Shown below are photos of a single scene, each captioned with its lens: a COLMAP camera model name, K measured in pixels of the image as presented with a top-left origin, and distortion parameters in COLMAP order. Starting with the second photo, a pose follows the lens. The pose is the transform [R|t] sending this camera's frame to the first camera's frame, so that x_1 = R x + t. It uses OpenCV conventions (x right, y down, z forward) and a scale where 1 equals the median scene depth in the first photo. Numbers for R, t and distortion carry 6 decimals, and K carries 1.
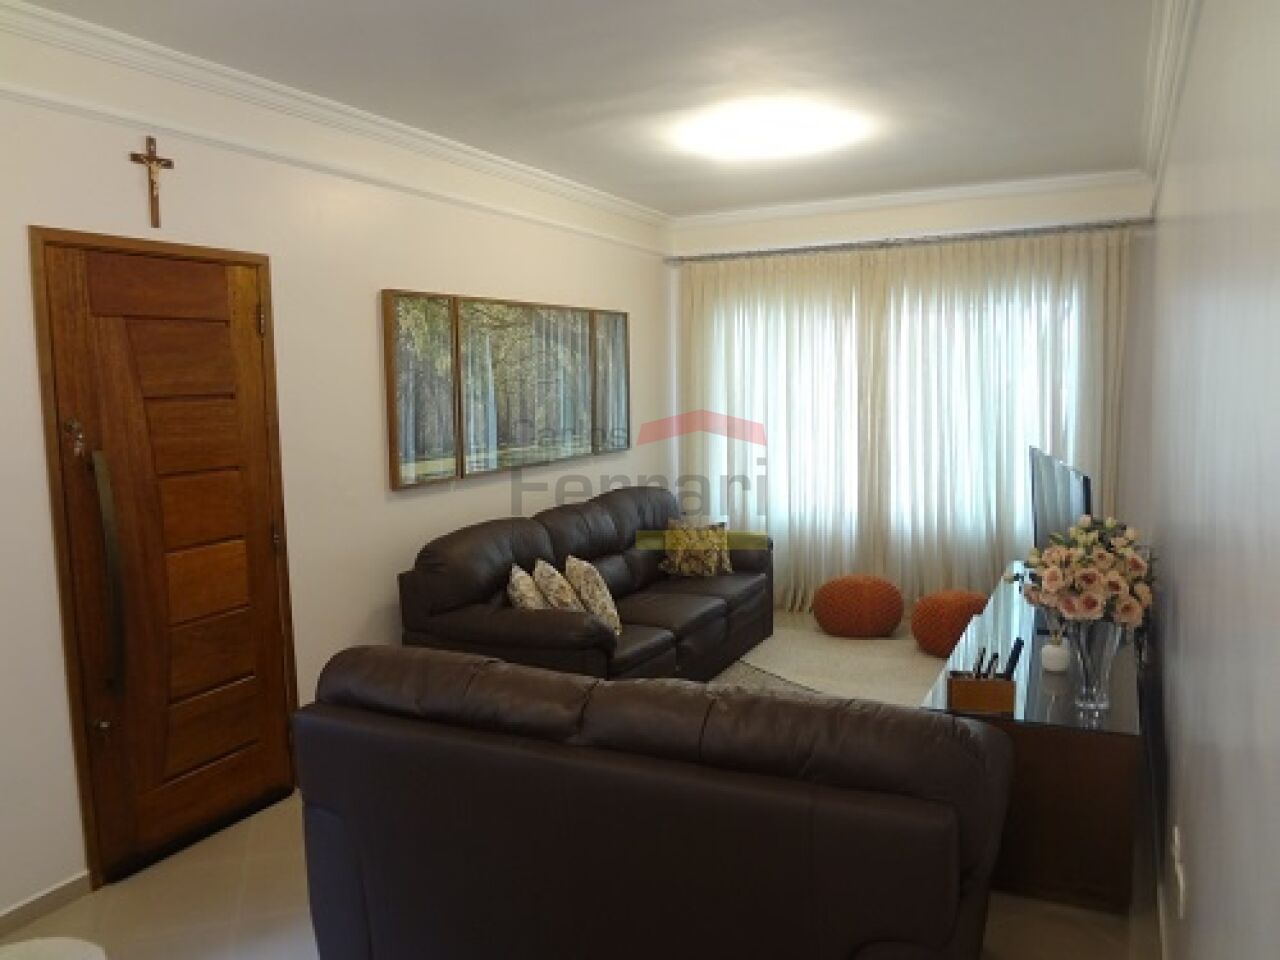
lens RADIAL K [[942.0, 0, 640.0], [0, 942.0, 480.0], [0, 0, 1]] dist [-0.009062, -0.006541]
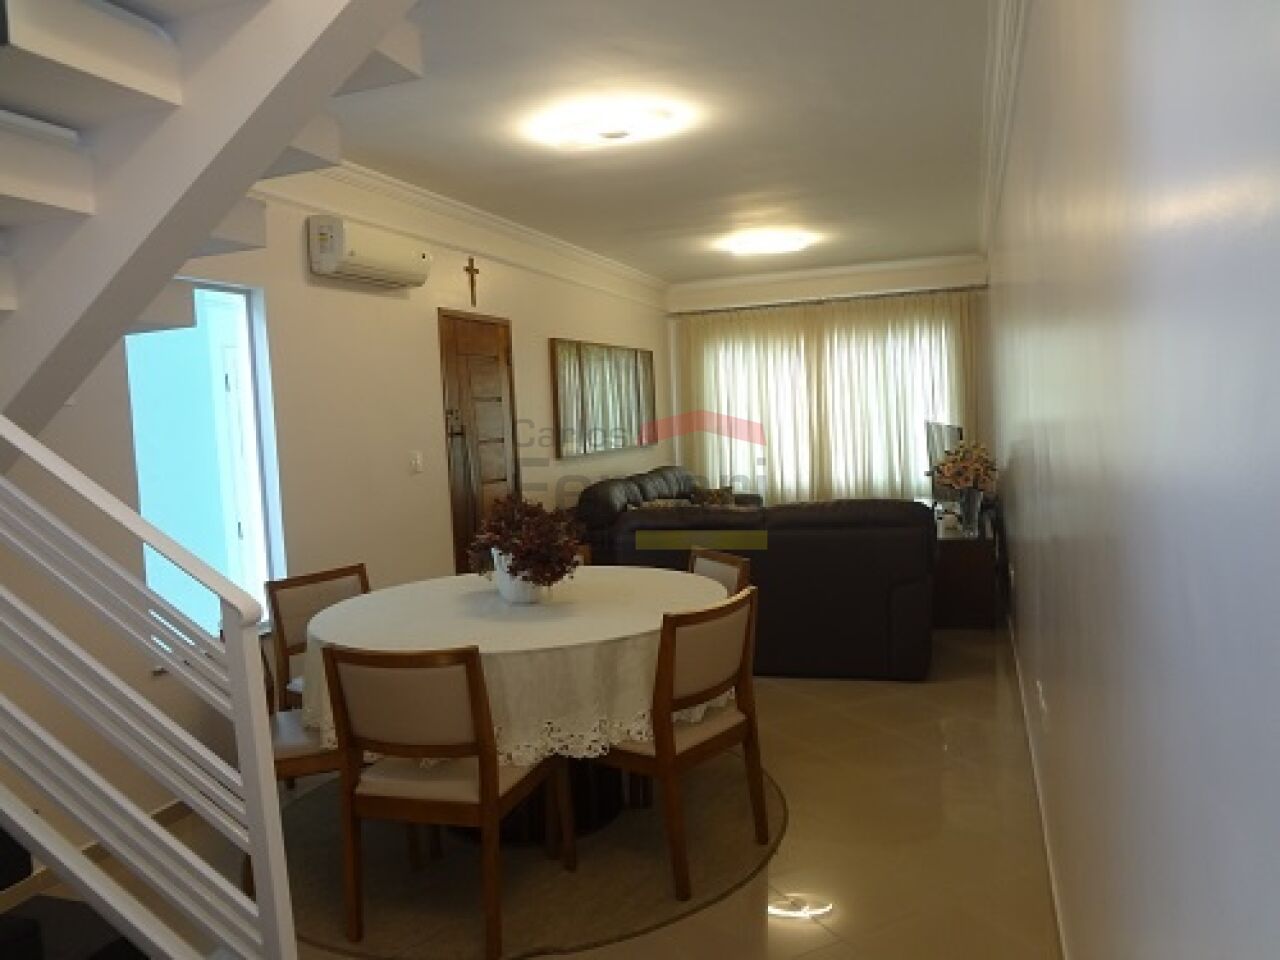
lens RADIAL K [[942.0, 0, 640.0], [0, 942.0, 480.0], [0, 0, 1]] dist [-0.009062, -0.006541]
pose [[0.990965, -0.040935, 0.127719, -0.280294], [0.047045, 0.997870, -0.045192, 0.107873], [-0.125597, 0.050793, 0.990780, -0.540545]]
